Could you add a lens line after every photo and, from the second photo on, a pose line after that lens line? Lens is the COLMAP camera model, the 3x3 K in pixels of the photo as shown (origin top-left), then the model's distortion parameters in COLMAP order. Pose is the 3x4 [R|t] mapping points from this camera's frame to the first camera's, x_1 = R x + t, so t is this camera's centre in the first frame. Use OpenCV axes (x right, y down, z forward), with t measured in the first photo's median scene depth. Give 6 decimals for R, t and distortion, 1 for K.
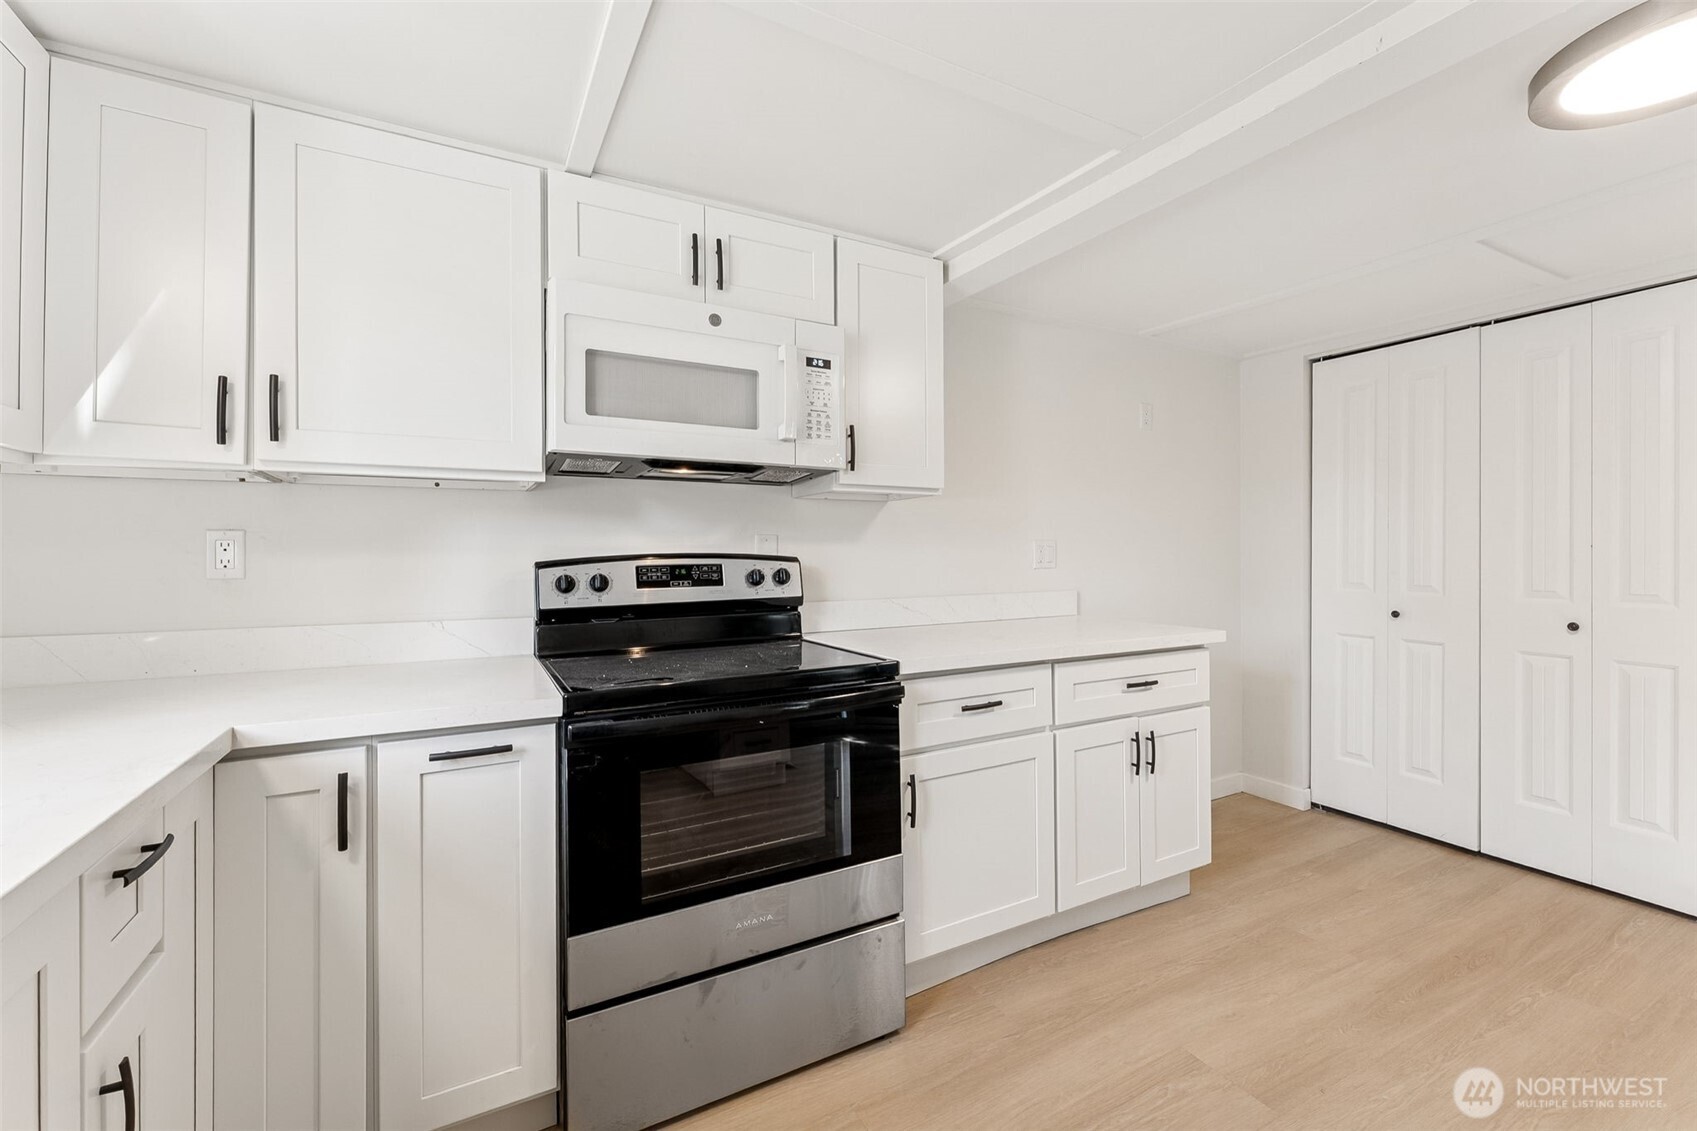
lens RADIAL K [[682.1, 0, 840.6], [0, 682.1, 550.0], [0, 0, 1]] dist [0.001654, 0.000177]
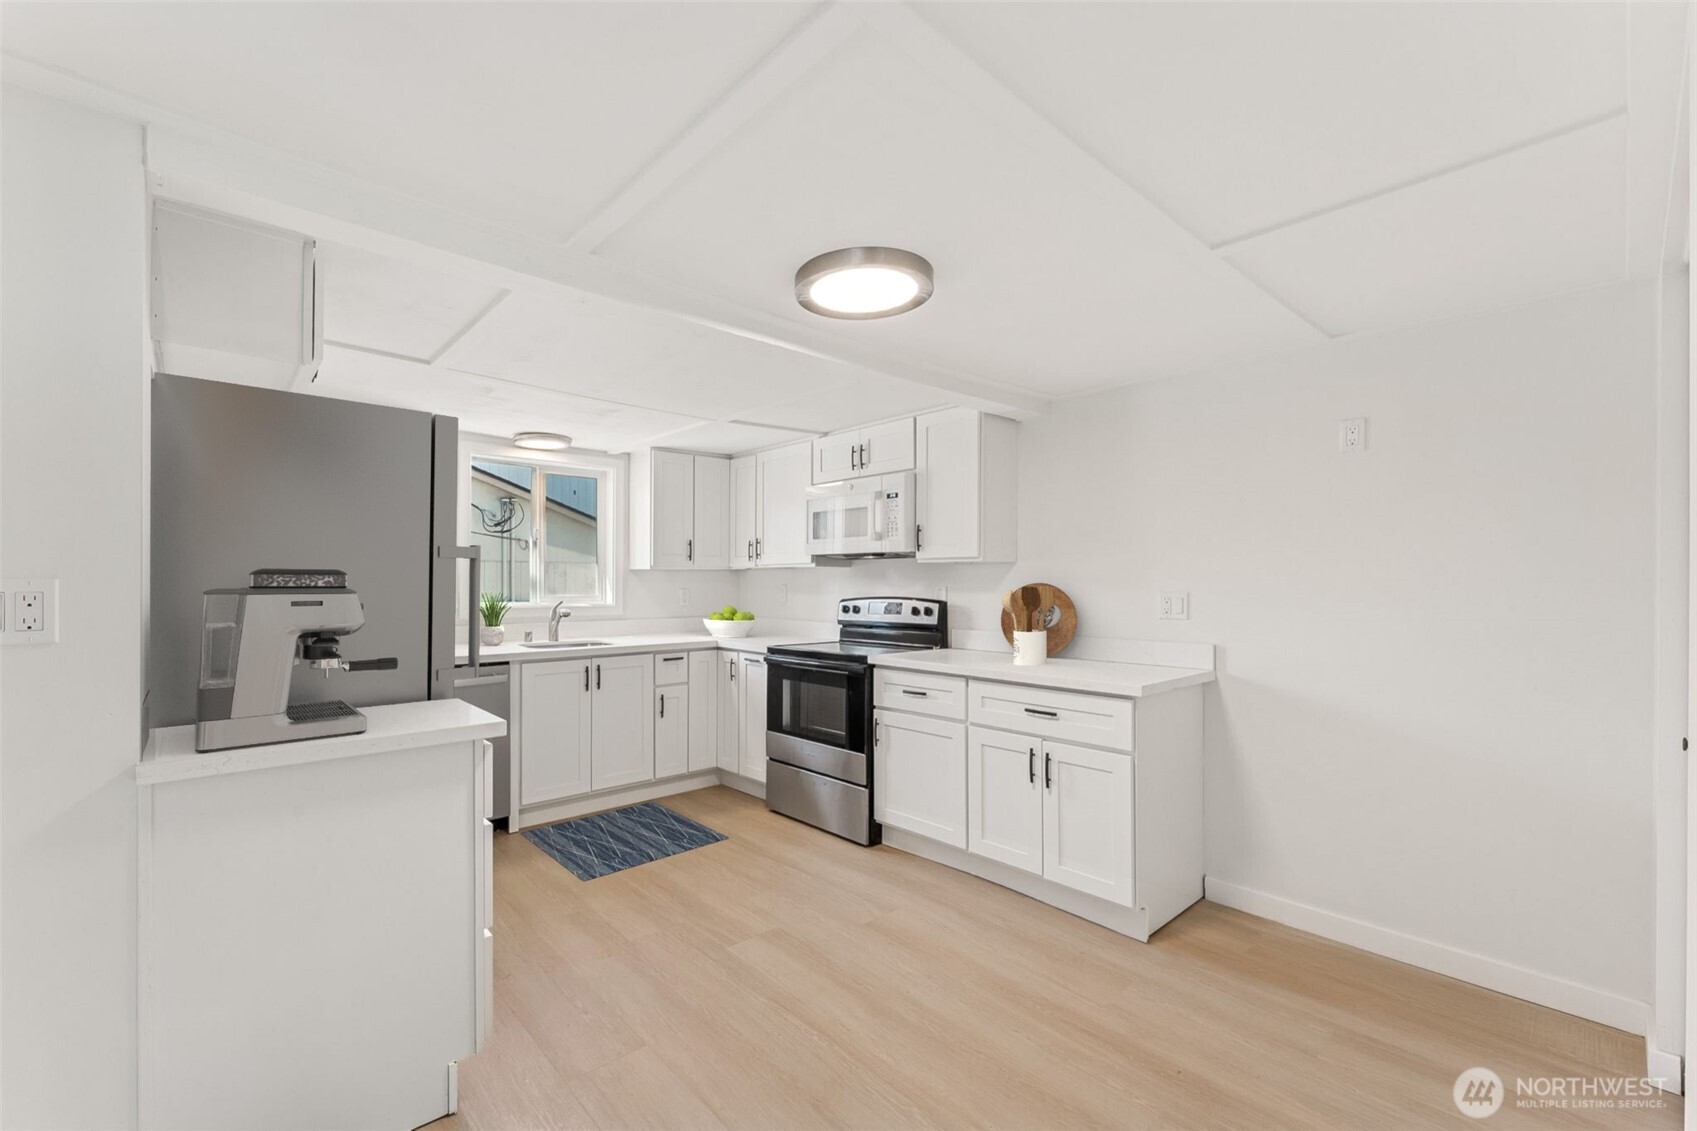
lens RADIAL K [[743.0, 0, 833.3], [0, 743.0, 572.7], [0, 0, 1]] dist [-0.001611, -0.000161]
pose [[0.245879, -0.004063, -0.969292, 1.799815], [0.002022, 0.999991, -0.003678, -0.055953], [0.969298, -0.001056, 0.245885, 0.336464]]
